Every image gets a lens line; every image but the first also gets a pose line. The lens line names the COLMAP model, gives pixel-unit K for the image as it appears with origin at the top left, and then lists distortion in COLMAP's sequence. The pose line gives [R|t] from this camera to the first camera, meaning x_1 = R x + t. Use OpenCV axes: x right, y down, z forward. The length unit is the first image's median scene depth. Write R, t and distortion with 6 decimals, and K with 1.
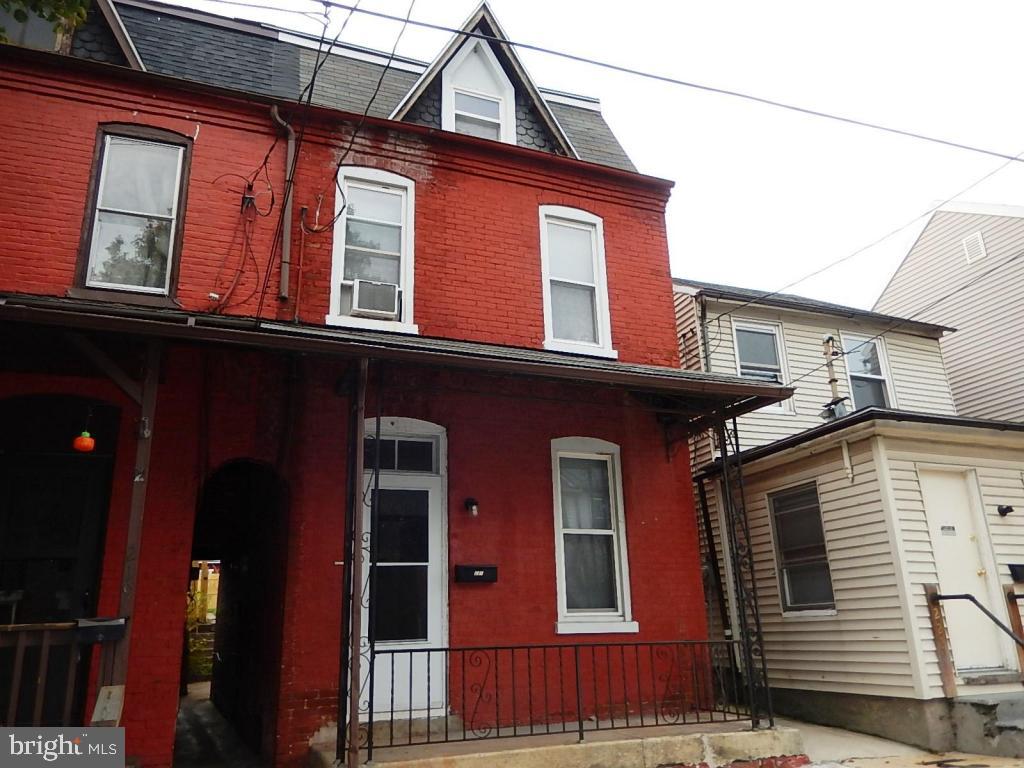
lens RADIAL K [[776.7, 0, 502.7], [0, 776.7, 385.8], [0, 0, 1]] dist [-0.017029, 0.004022]
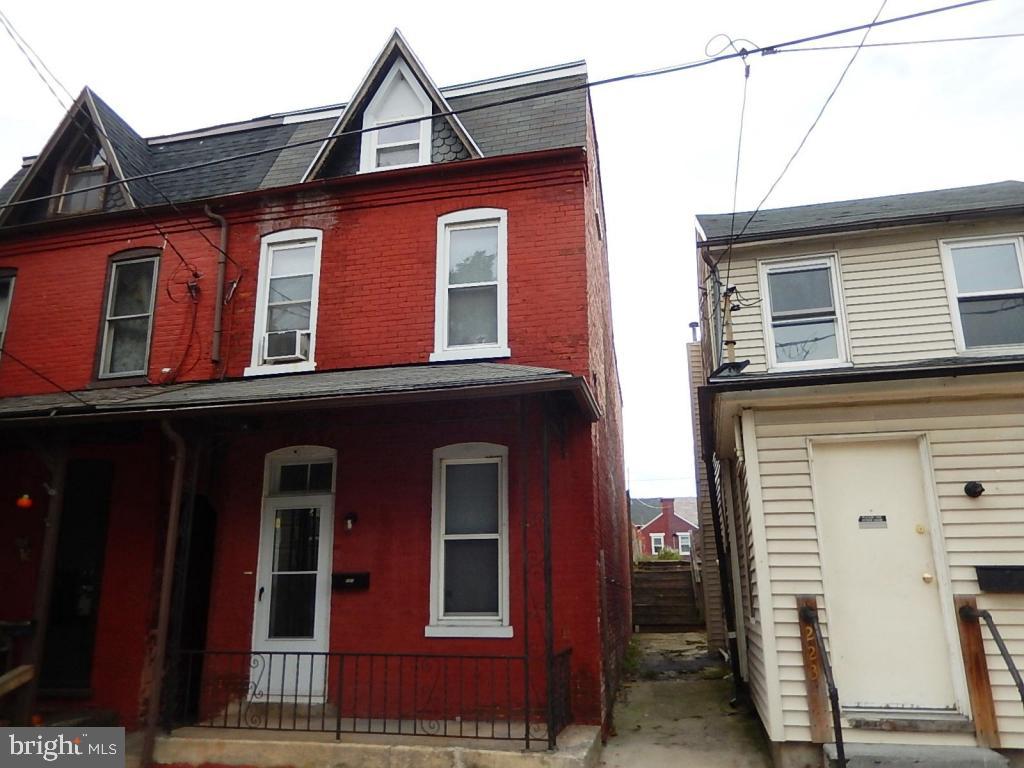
lens RADIAL K [[776.7, 0, 506.7], [0, 776.7, 387.9], [0, 0, 1]] dist [-0.017029, 0.004022]
pose [[0.823688, -0.129943, -0.551954, 0.724421], [0.159969, 0.987102, 0.006337, -0.002844], [0.544011, -0.093515, 0.833851, 0.195165]]
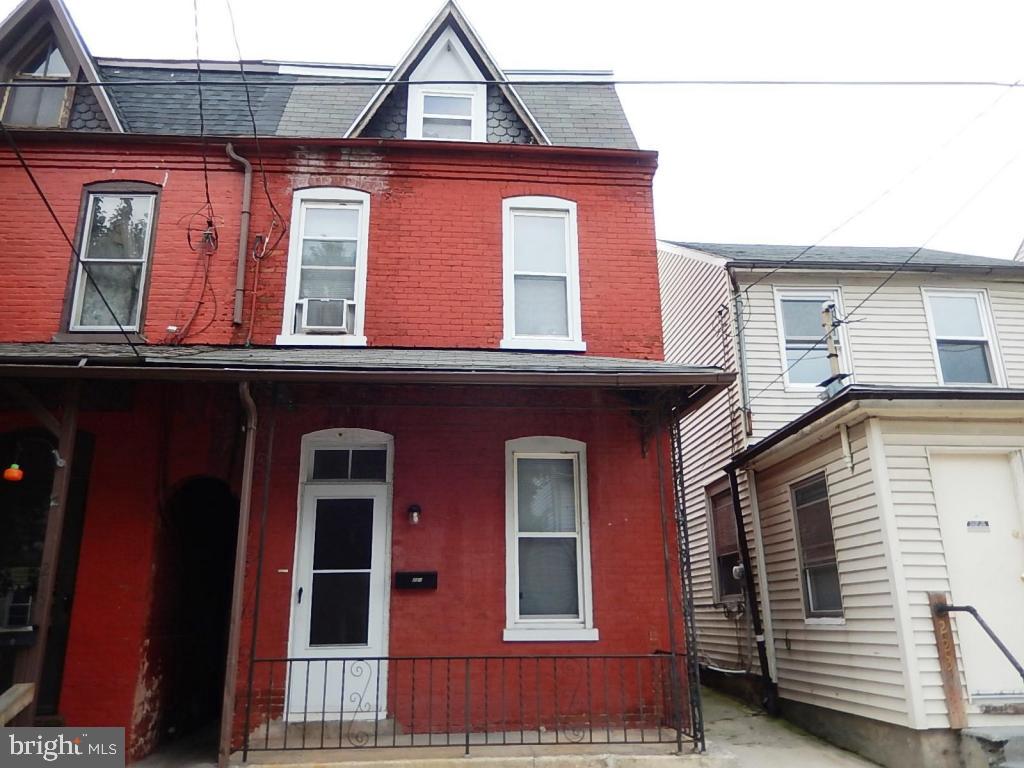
lens RADIAL K [[776.7, 0, 505.6], [0, 776.7, 386.7], [0, 0, 1]] dist [-0.017029, 0.004022]
pose [[0.957127, -0.067939, -0.281588, 0.339653], [0.074284, 0.997166, 0.011903, -0.010349], [0.279982, -0.032310, 0.959461, 0.067224]]
